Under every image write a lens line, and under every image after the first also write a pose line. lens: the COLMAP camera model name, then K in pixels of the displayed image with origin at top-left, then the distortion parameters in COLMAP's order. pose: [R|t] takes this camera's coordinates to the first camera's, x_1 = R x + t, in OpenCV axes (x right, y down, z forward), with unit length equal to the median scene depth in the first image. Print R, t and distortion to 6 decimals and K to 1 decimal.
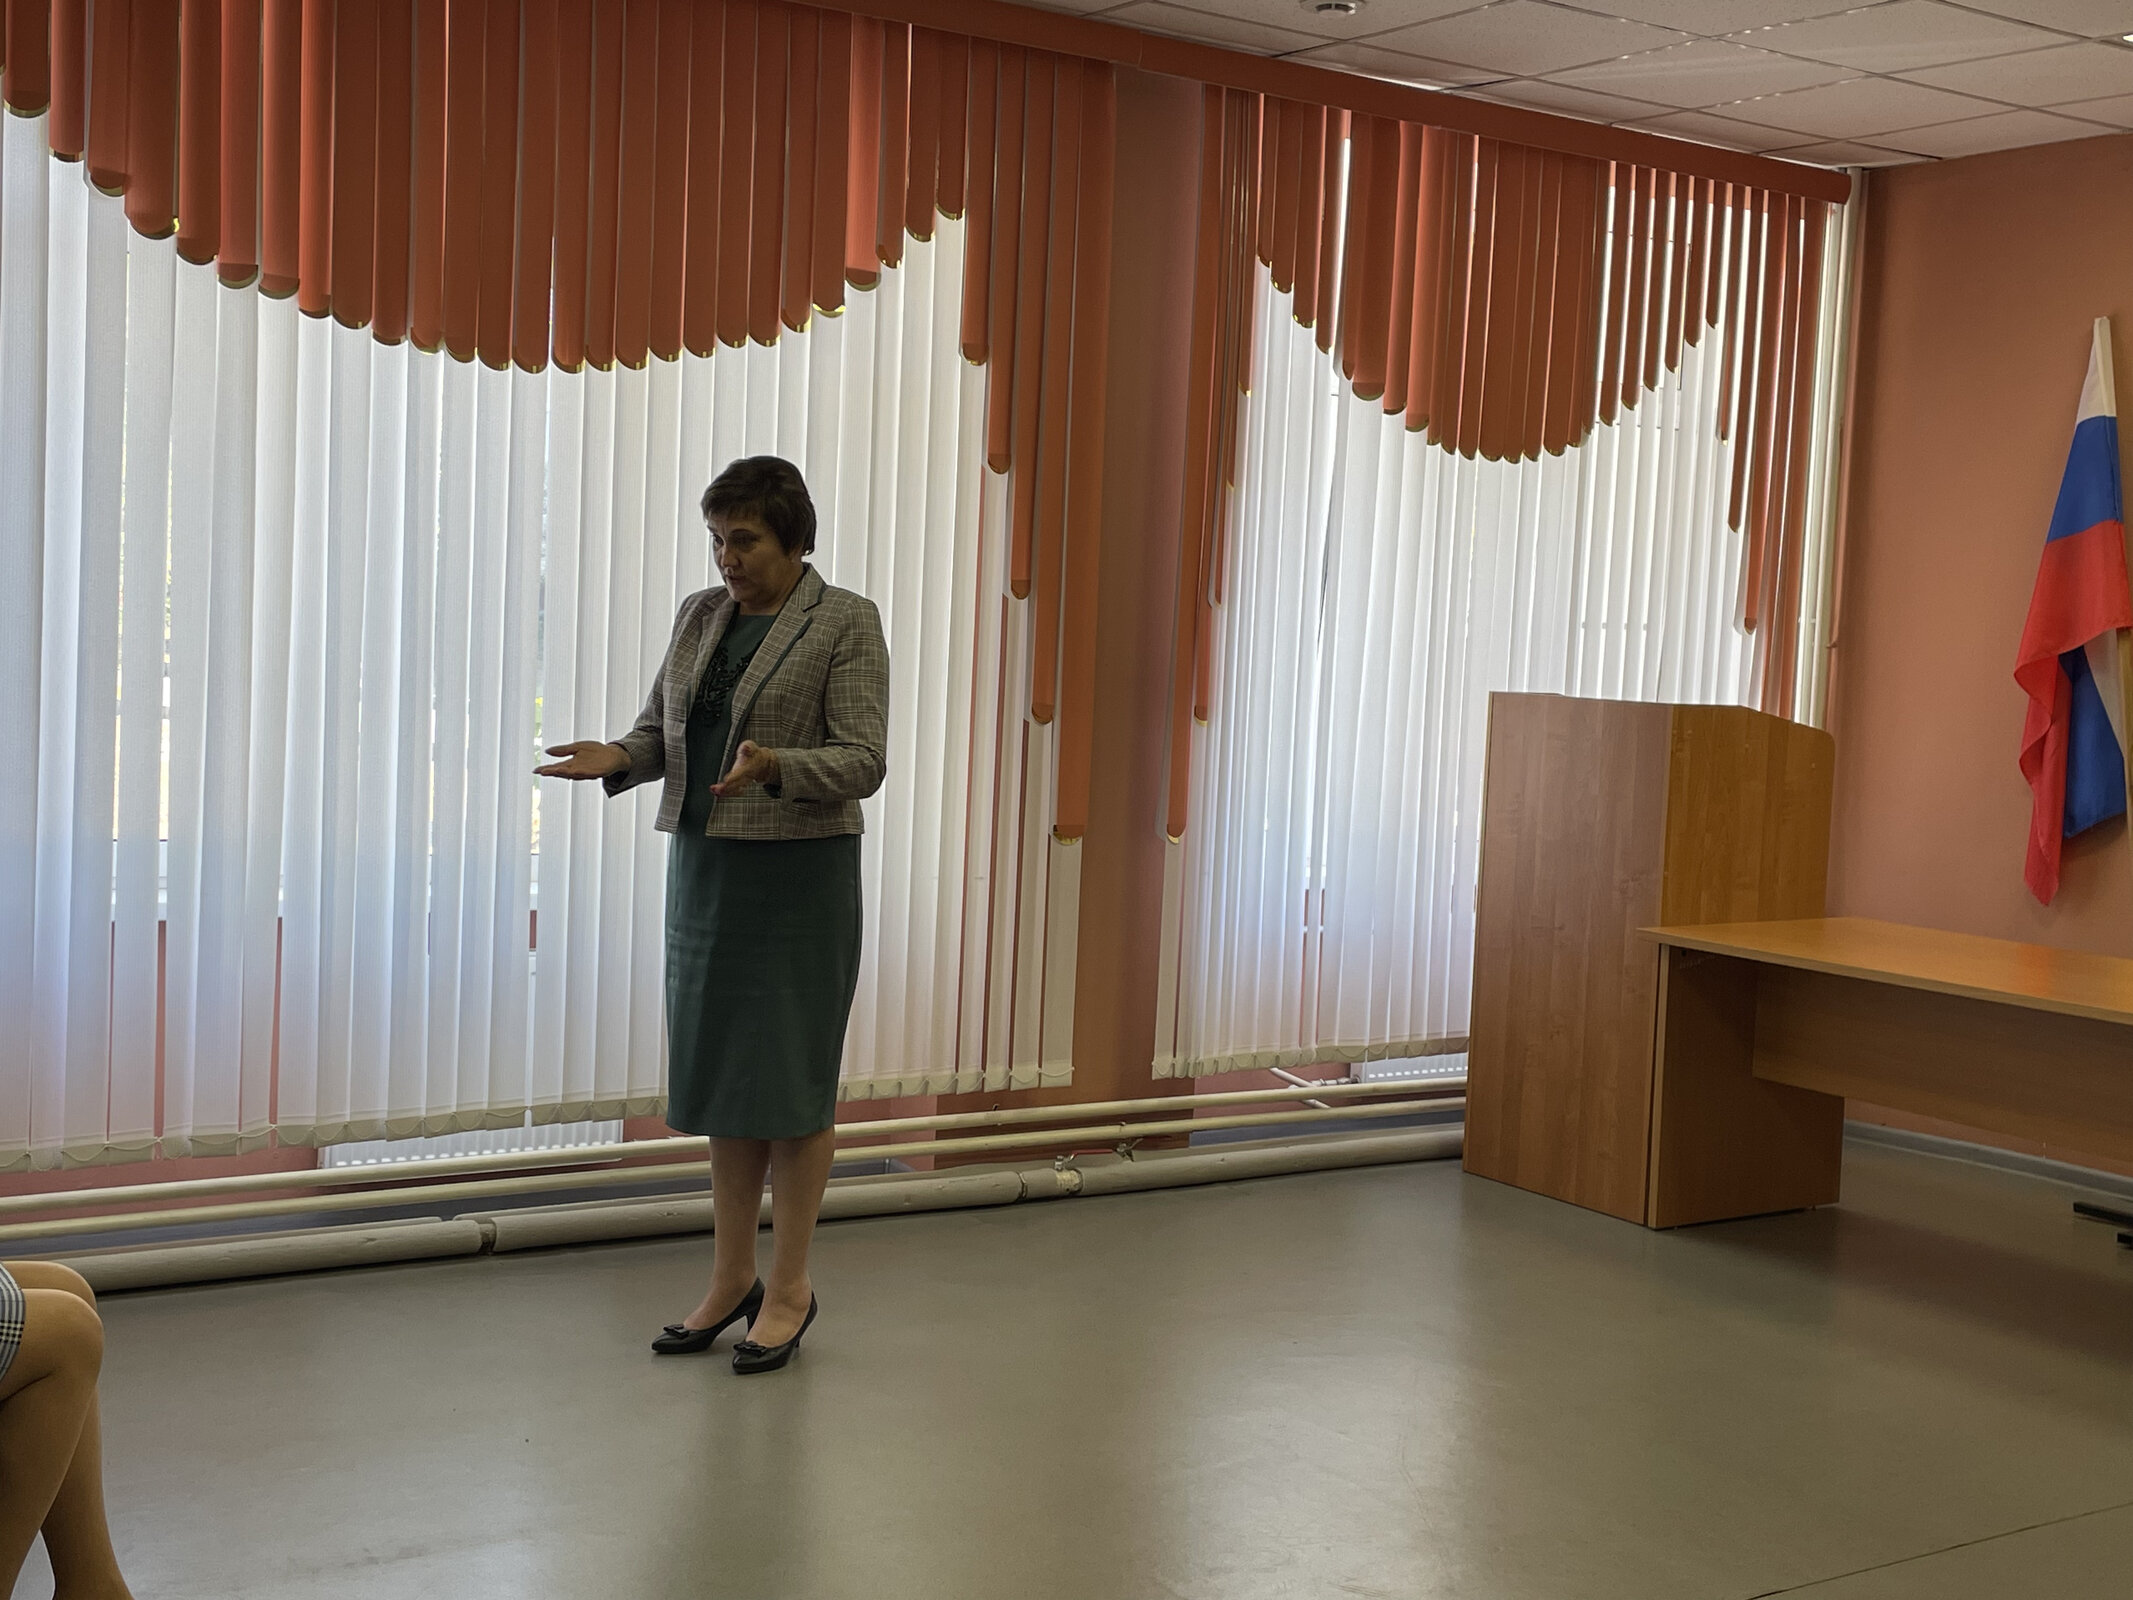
lens RADIAL K [[2557.1, 0, 1065.9], [0, 2557.1, 800.2], [0, 0, 1]] dist [0.136244, 0.000000]
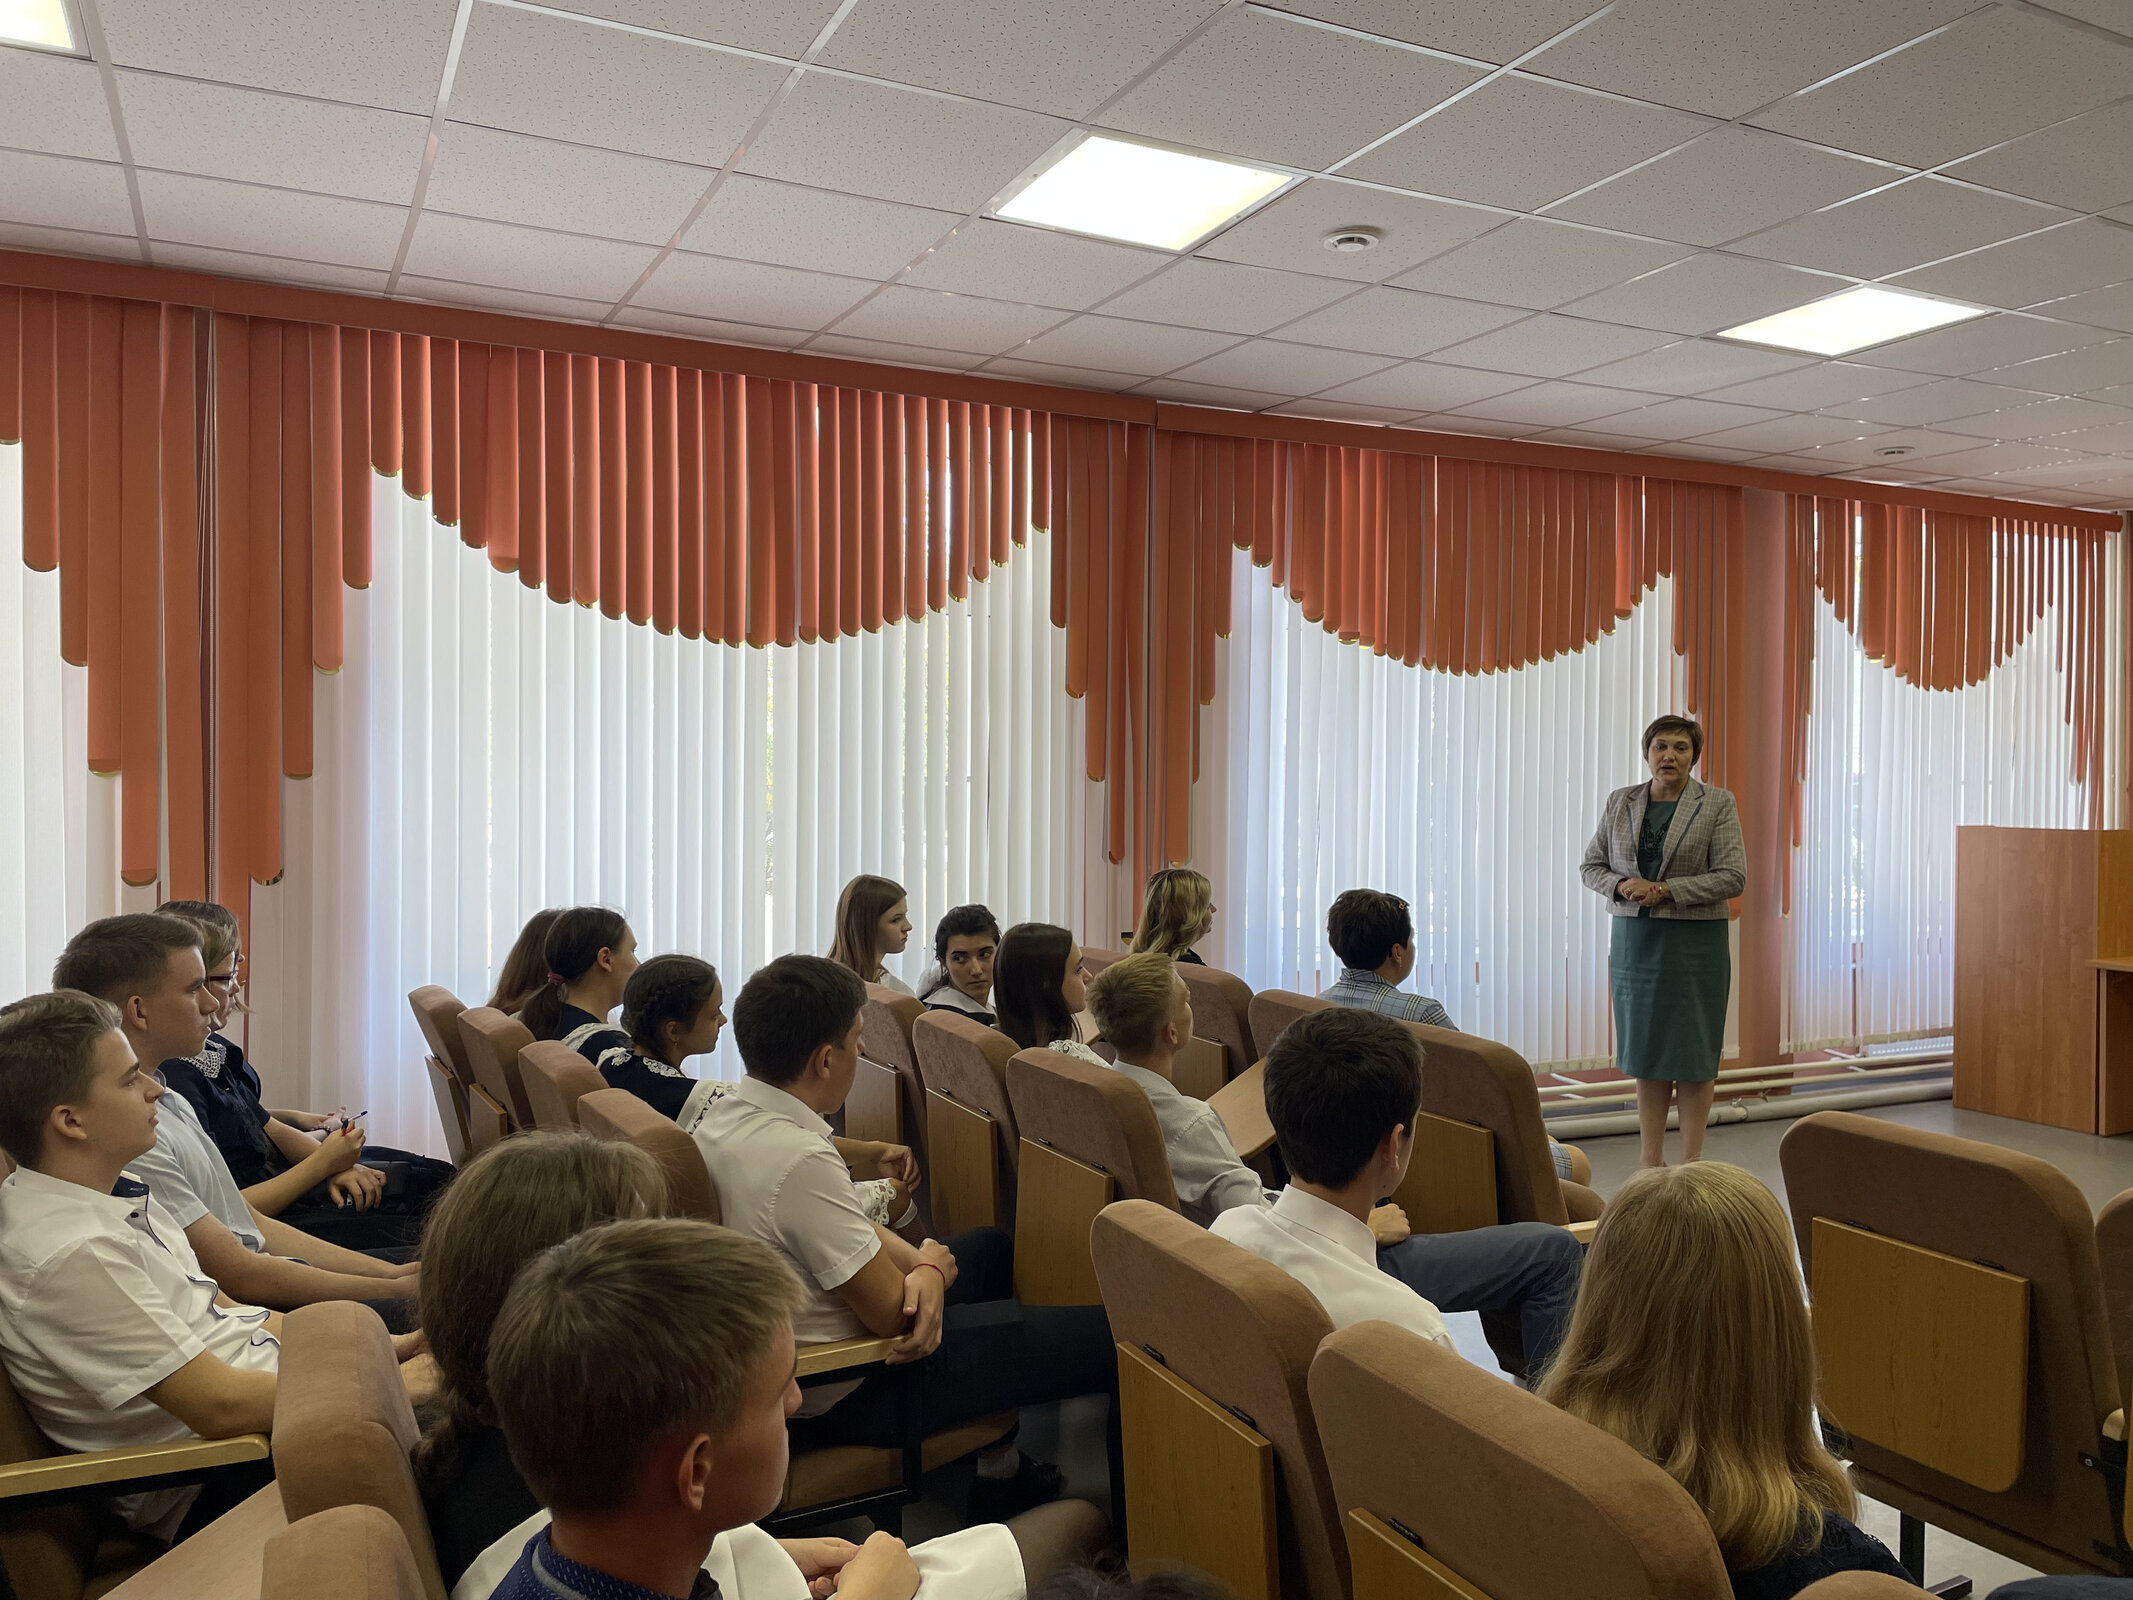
lens RADIAL K [[1664.5, 0, 1082.7], [0, 1664.5, 807.7], [0, 0, 1]] dist [0.021981, -0.001423]
pose [[0.991042, -0.037226, -0.128255, -0.282734], [0.029910, 0.997839, -0.058503, -0.006157], [0.130155, 0.054143, 0.990014, -0.195296]]
